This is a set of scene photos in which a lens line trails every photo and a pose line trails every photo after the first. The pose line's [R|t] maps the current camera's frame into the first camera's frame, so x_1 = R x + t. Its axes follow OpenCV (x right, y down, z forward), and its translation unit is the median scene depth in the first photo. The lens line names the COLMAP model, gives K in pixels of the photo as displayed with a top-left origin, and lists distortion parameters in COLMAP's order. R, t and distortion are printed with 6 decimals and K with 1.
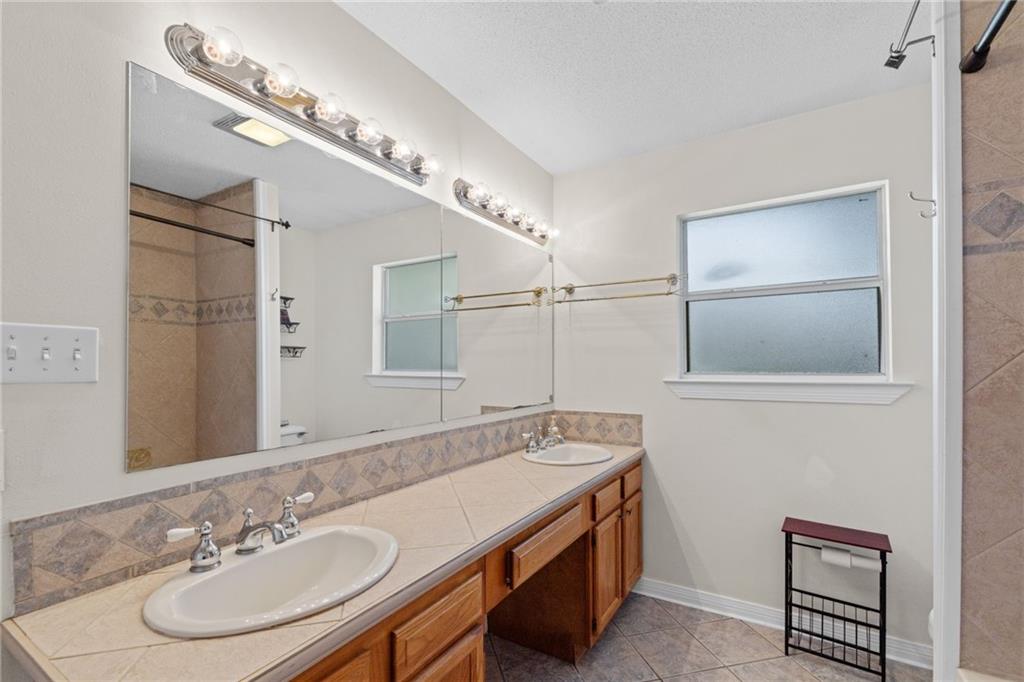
lens RADIAL K [[454.0, 0, 495.0], [0, 454.0, 355.9], [0, 0, 1]] dist [-0.001103, 0.000402]
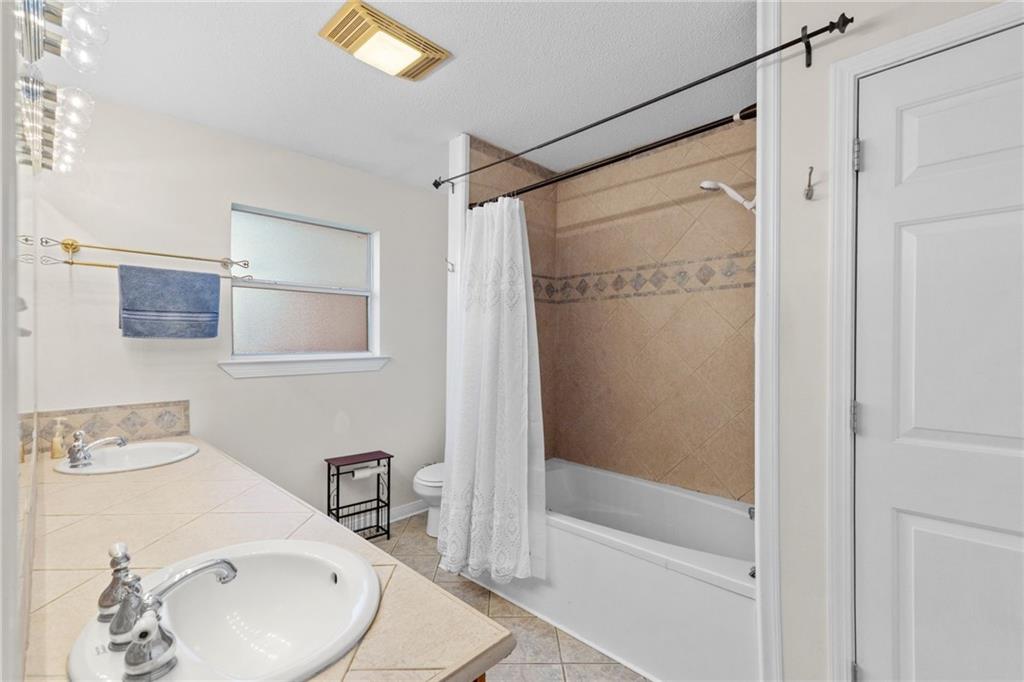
lens RADIAL K [[454.0, 0, 507.7], [0, 454.0, 344.9], [0, 0, 1]] dist [-0.001103, 0.000402]
pose [[0.211392, -0.001886, 0.977400, -0.475666], [-0.012636, 0.999909, 0.004663, 0.002362], [-0.977320, -0.013336, 0.211349, 0.161150]]
